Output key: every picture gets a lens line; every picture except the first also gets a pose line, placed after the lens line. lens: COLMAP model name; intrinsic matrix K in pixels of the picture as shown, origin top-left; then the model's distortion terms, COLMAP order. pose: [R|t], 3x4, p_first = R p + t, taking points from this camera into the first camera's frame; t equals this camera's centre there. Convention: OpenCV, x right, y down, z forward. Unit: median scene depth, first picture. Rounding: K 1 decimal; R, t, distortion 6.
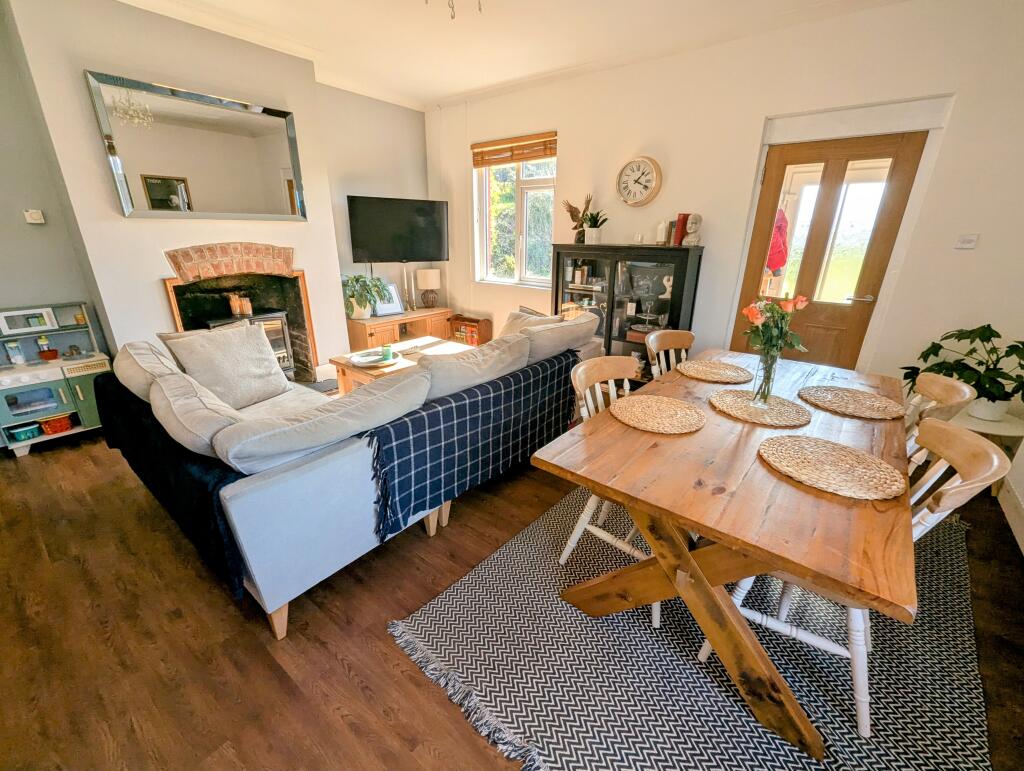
lens RADIAL K [[423.6, 0, 511.3], [0, 423.6, 385.5], [0, 0, 1]] dist [-0.001904, -0.000766]
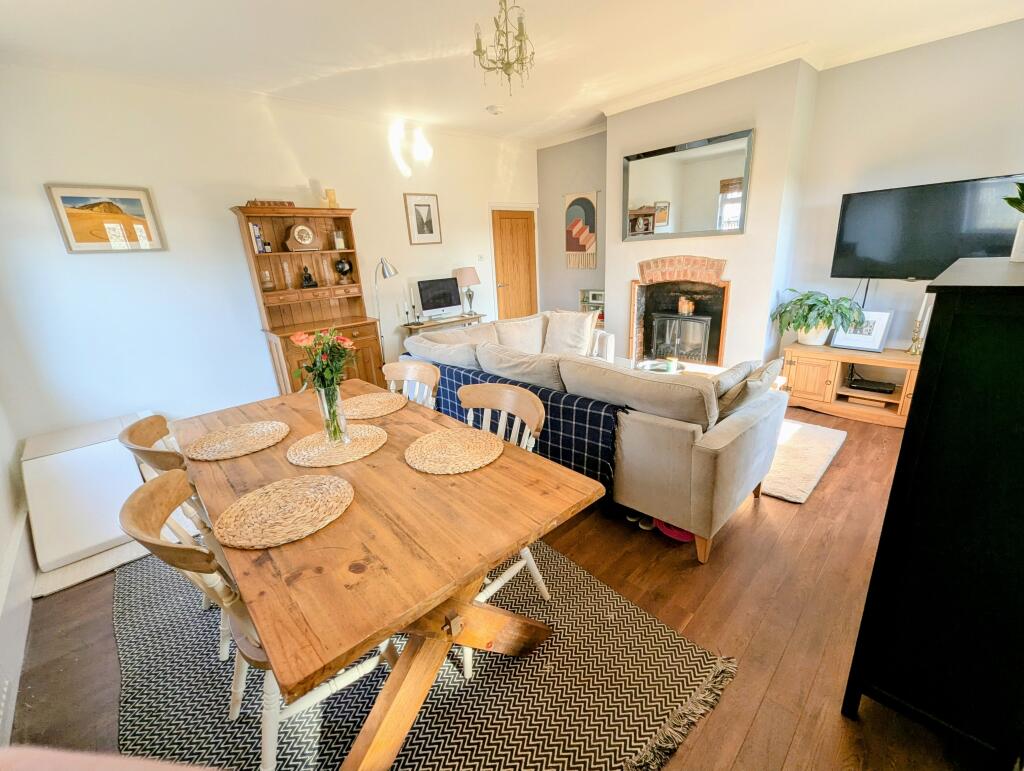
lens RADIAL K [[423.6, 0, 510.6], [0, 423.6, 383.0], [0, 0, 1]] dist [-0.001904, -0.000766]
pose [[-0.126787, 0.290253, -0.948514, 0.706328], [-0.286746, 0.904680, 0.315168, -0.244530], [0.949580, 0.311942, -0.031473, 0.670692]]
